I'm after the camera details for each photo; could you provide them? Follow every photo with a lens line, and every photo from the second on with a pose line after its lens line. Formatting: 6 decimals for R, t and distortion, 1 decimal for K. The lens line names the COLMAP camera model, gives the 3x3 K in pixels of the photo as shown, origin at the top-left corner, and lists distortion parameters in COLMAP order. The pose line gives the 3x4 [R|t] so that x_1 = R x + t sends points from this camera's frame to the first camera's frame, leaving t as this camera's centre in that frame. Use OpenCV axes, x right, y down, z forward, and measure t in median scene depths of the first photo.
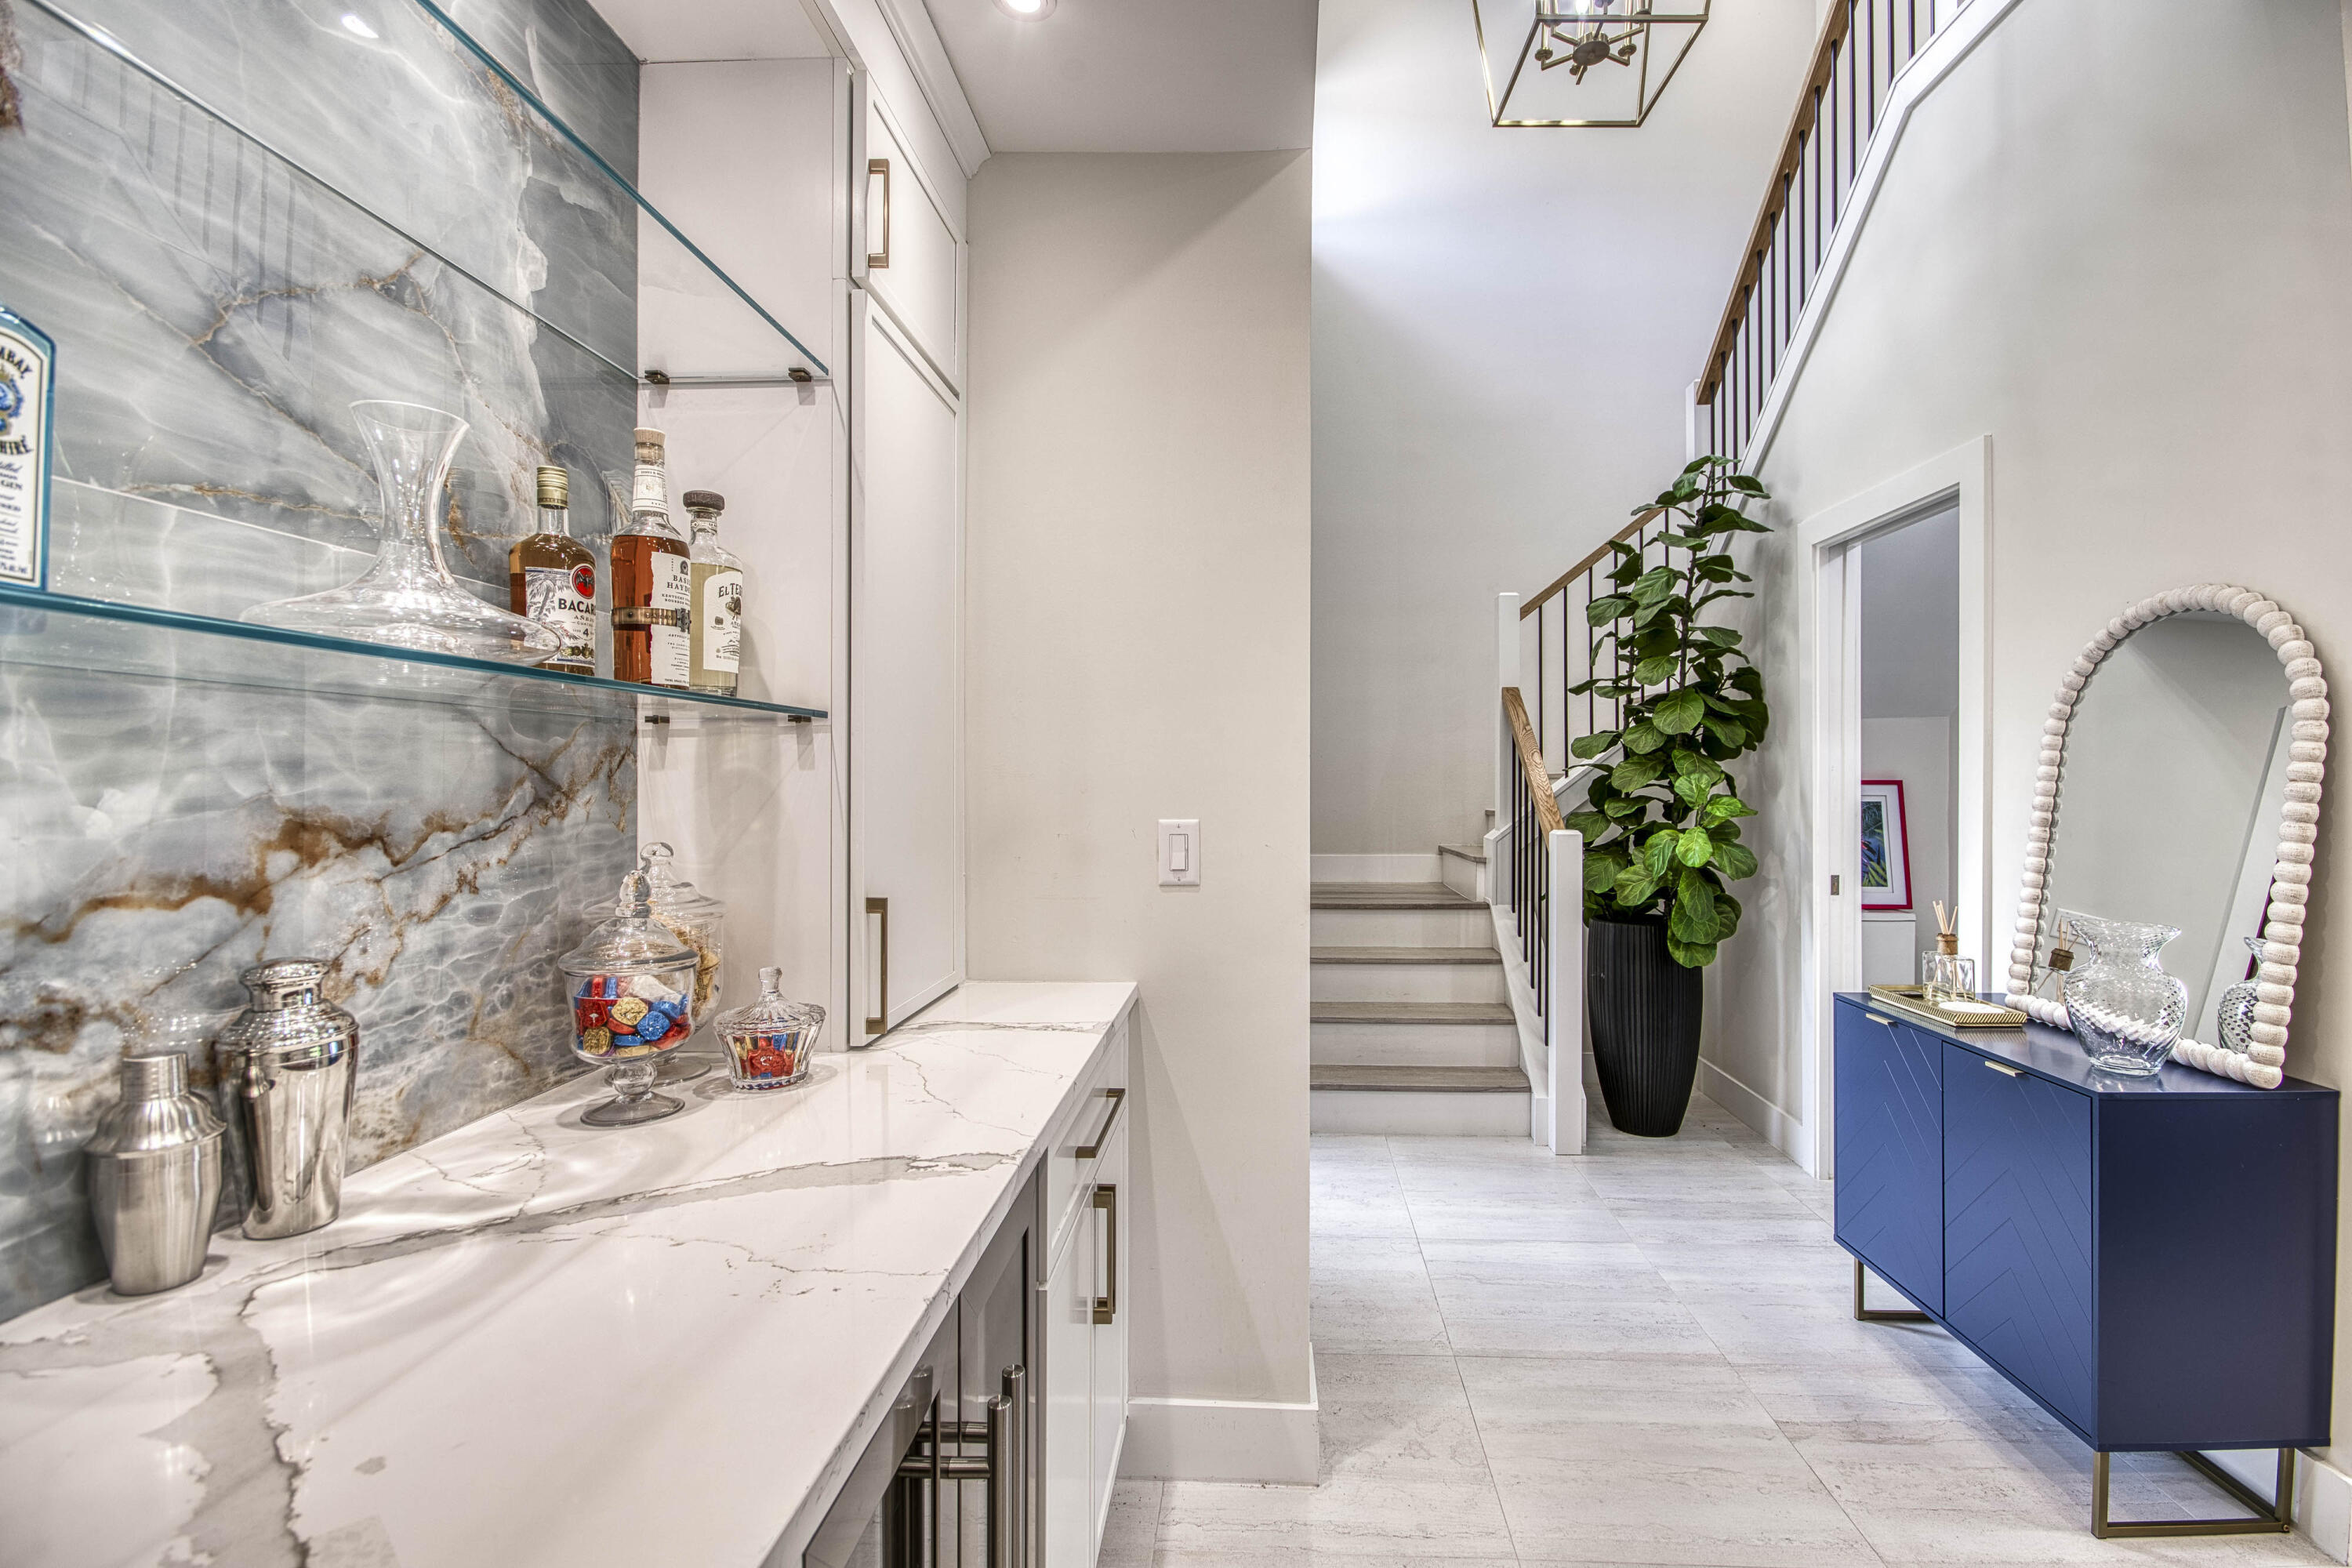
lens RADIAL K [[1045.1, 0, 1237.3], [0, 1045.1, 776.9], [0, 0, 1]] dist [-0.000083, -0.000119]
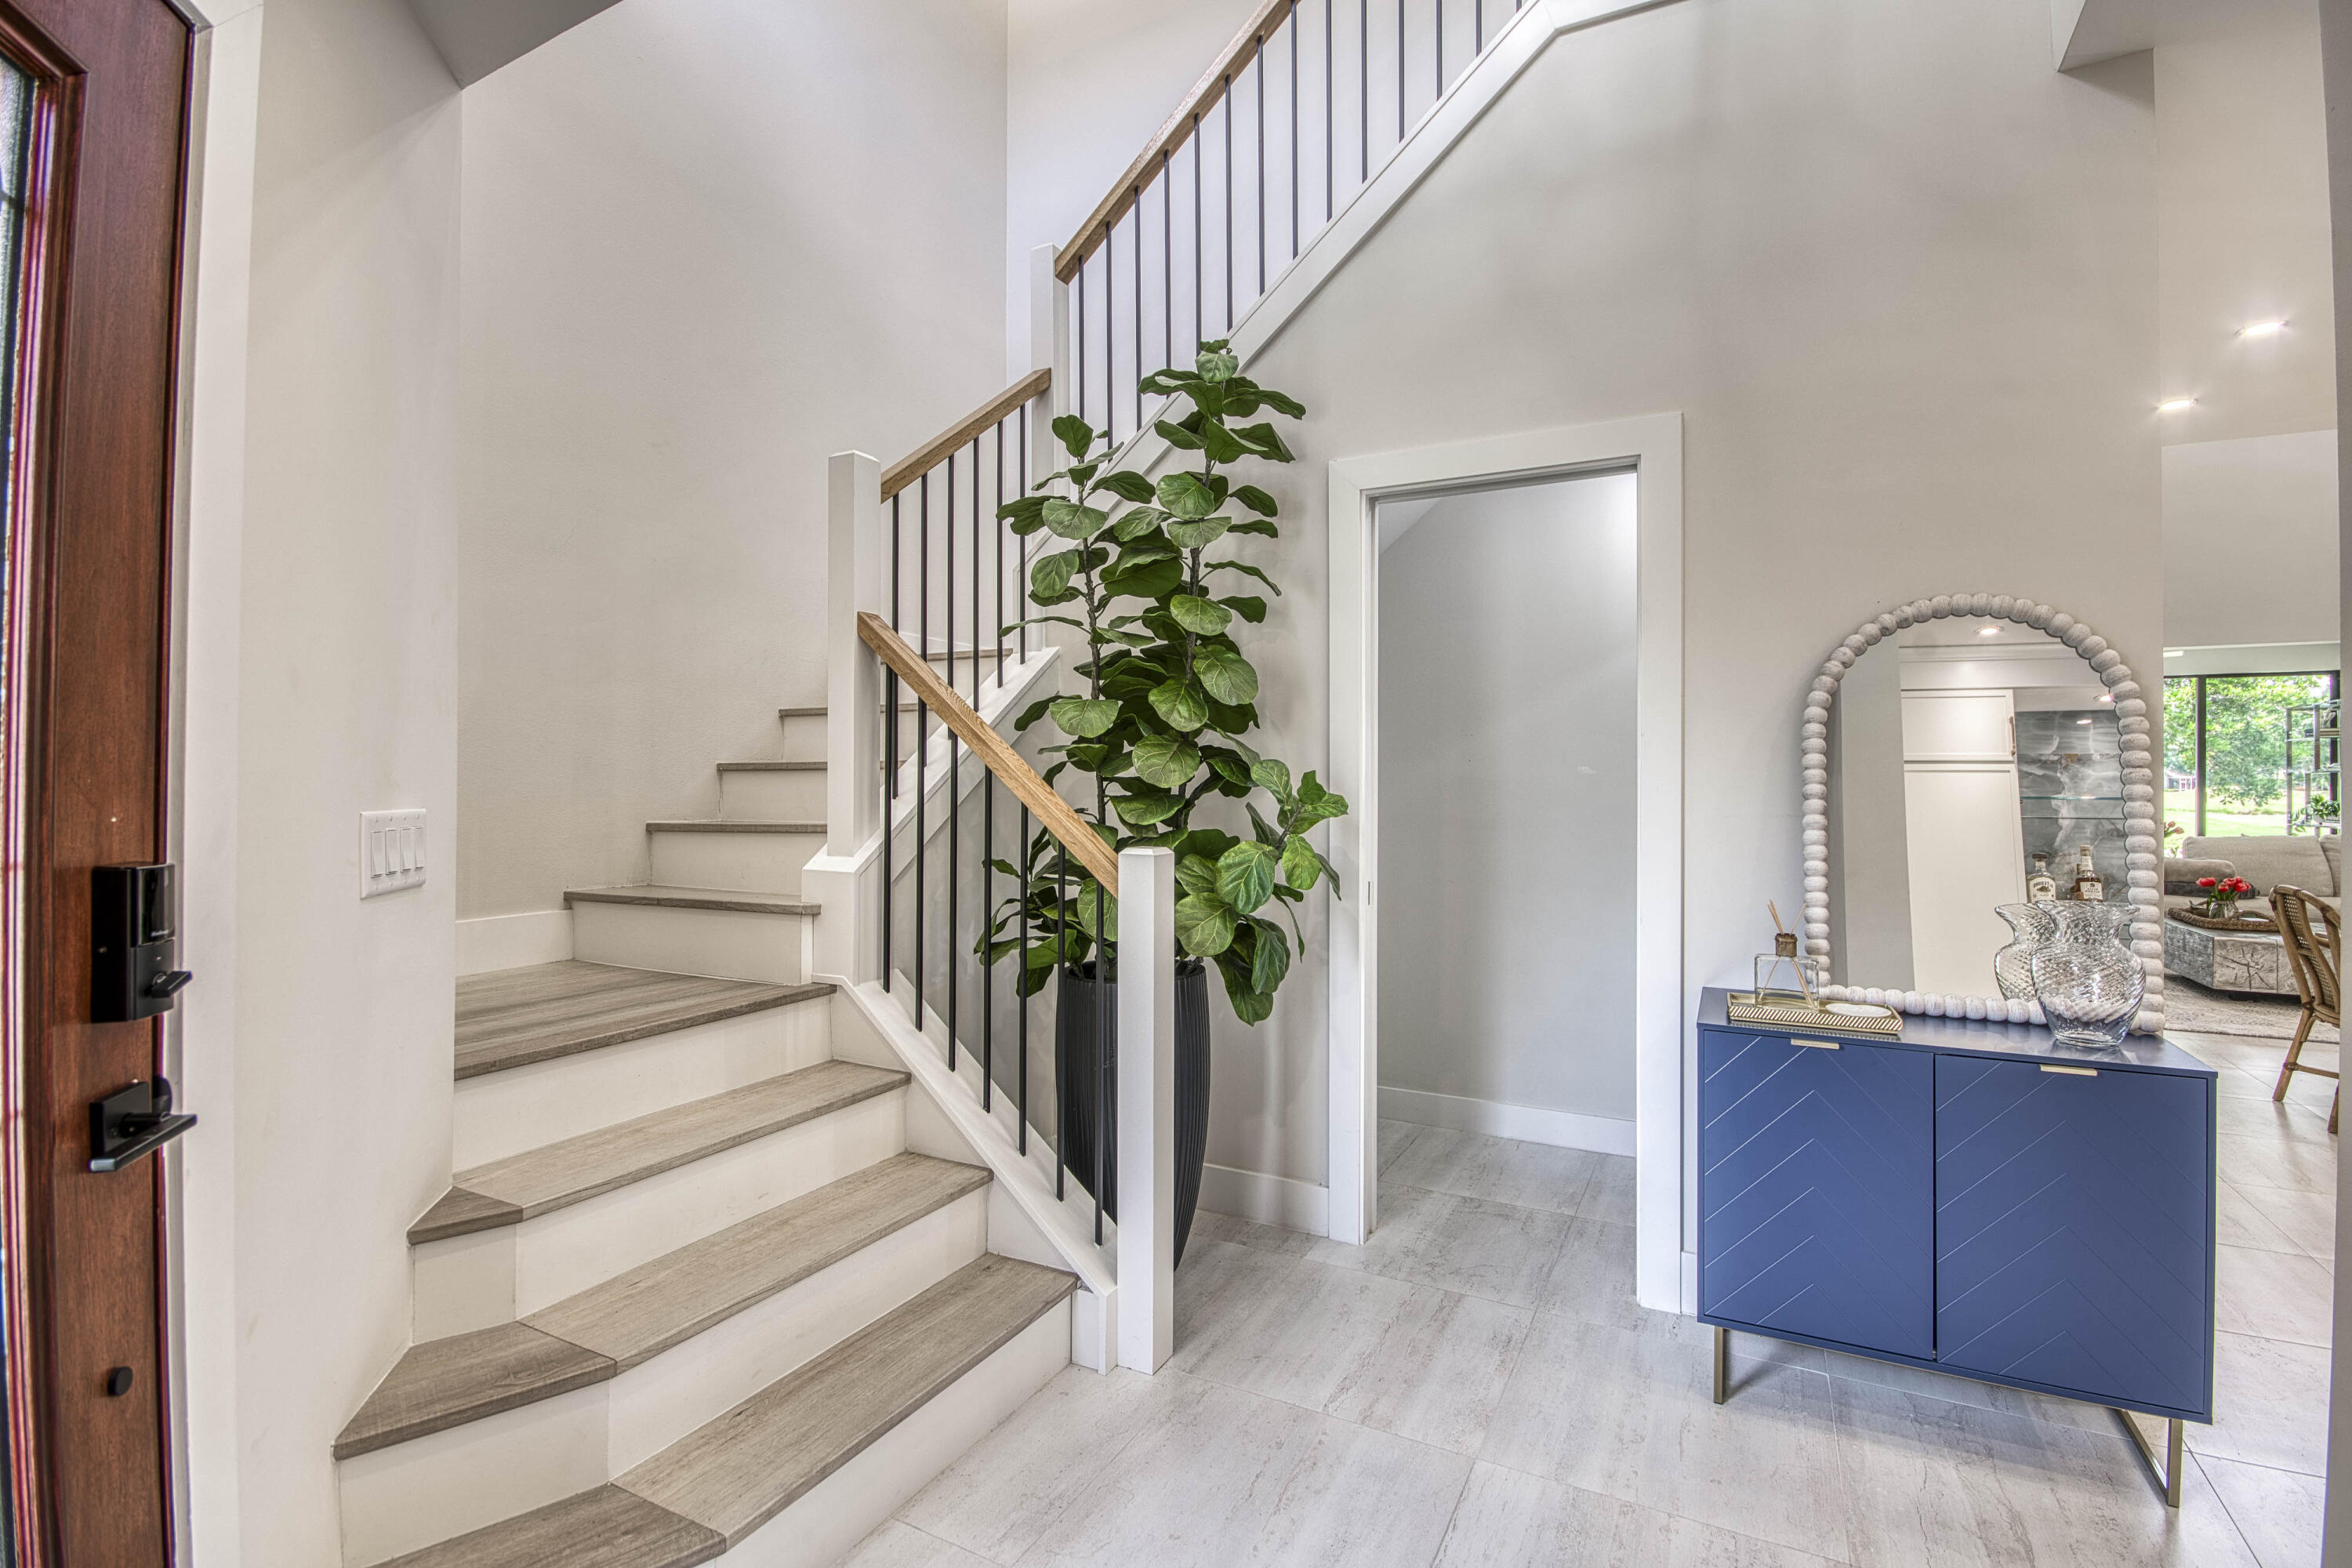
lens RADIAL K [[1045.1, 0, 1237.3], [0, 1045.1, 776.9], [0, 0, 1]] dist [-0.000083, -0.000119]
pose [[0.415964, 0.004665, 0.909369, -0.319222], [-0.006294, 0.999978, -0.002251, 0.011443], [-0.909359, -0.004788, 0.415984, 0.927399]]
